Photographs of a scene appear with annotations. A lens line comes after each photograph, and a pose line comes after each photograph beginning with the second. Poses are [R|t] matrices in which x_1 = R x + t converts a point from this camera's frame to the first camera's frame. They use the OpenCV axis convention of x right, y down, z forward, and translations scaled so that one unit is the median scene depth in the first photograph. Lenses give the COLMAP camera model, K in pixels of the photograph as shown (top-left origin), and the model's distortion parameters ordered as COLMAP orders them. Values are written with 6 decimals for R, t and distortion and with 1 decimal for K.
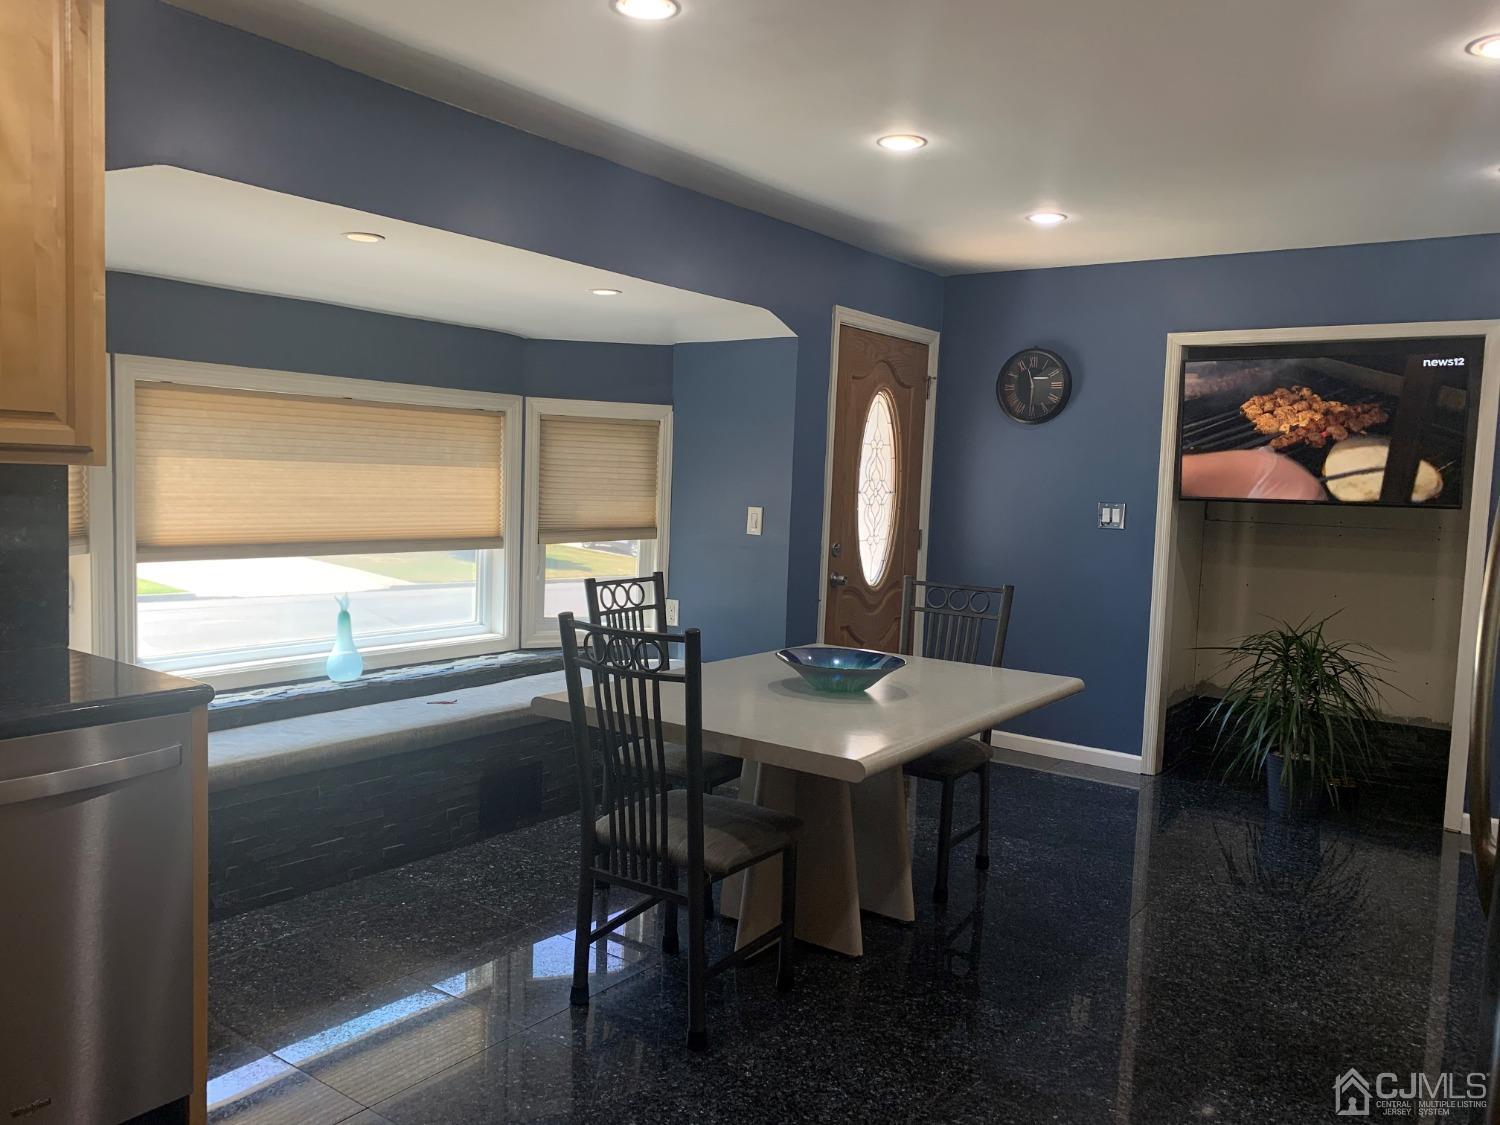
lens RADIAL K [[1169.3, 0, 747.2], [0, 1169.3, 567.4], [0, 0, 1]] dist [0.056938, -0.065877]
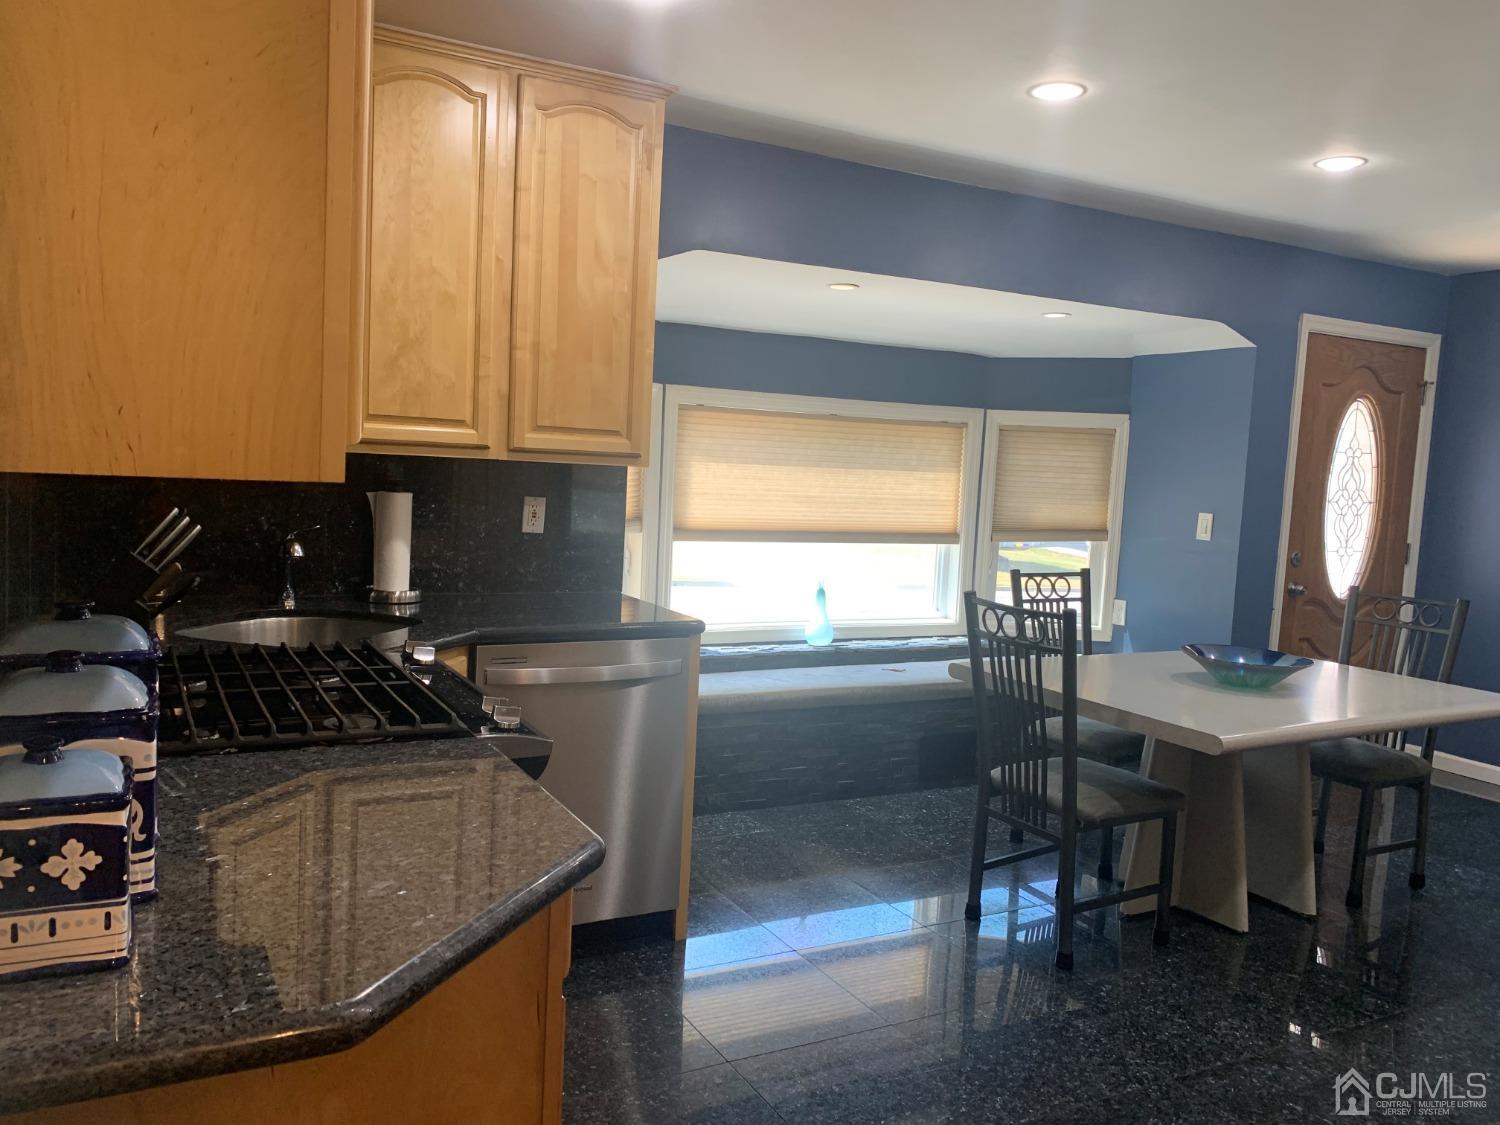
lens RADIAL K [[1169.3, 0, 733.6], [0, 1169.3, 559.4], [0, 0, 1]] dist [0.056938, -0.065877]
pose [[0.902410, 0.044287, -0.428597, 0.100779], [-0.049381, 0.998780, -0.000766, 0.013154], [0.428040, 0.021855, 0.903496, -0.145274]]
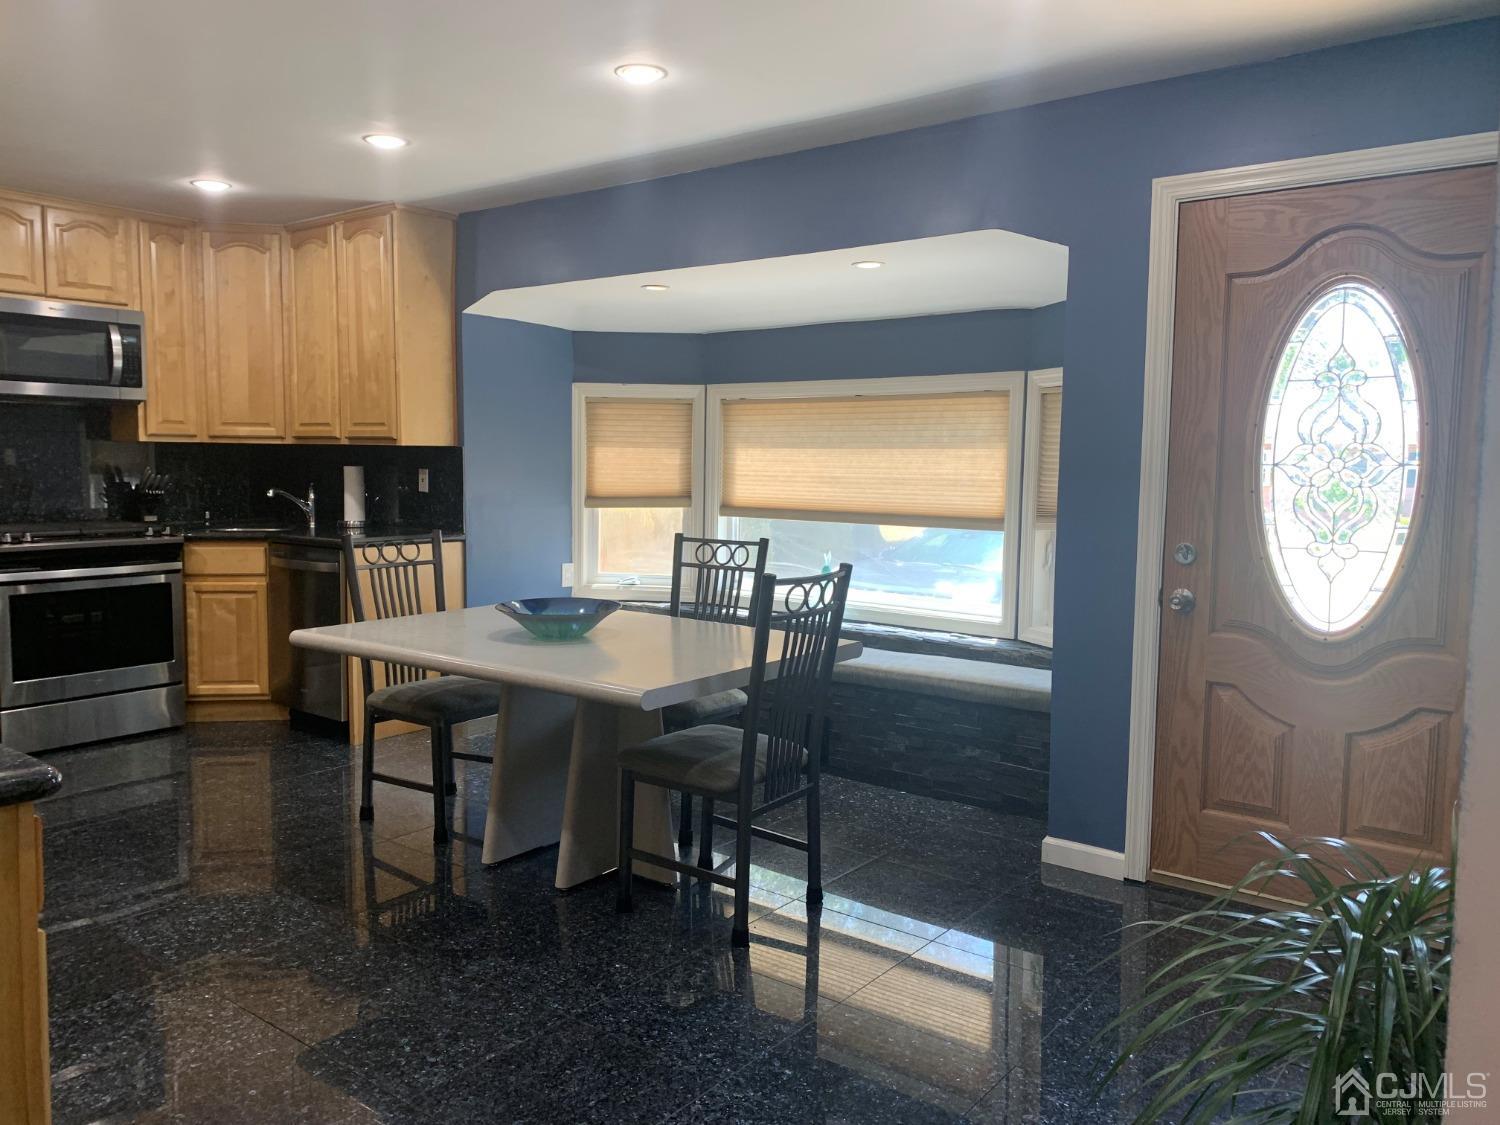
lens RADIAL K [[1169.3, 0, 749.4], [0, 1169.3, 559.5], [0, 0, 1]] dist [0.056938, -0.065877]
pose [[-0.061653, 0.048819, -0.996903, 0.971159], [-0.092956, 0.994181, 0.054435, -0.032737], [0.993760, 0.096025, -0.056757, 1.063289]]
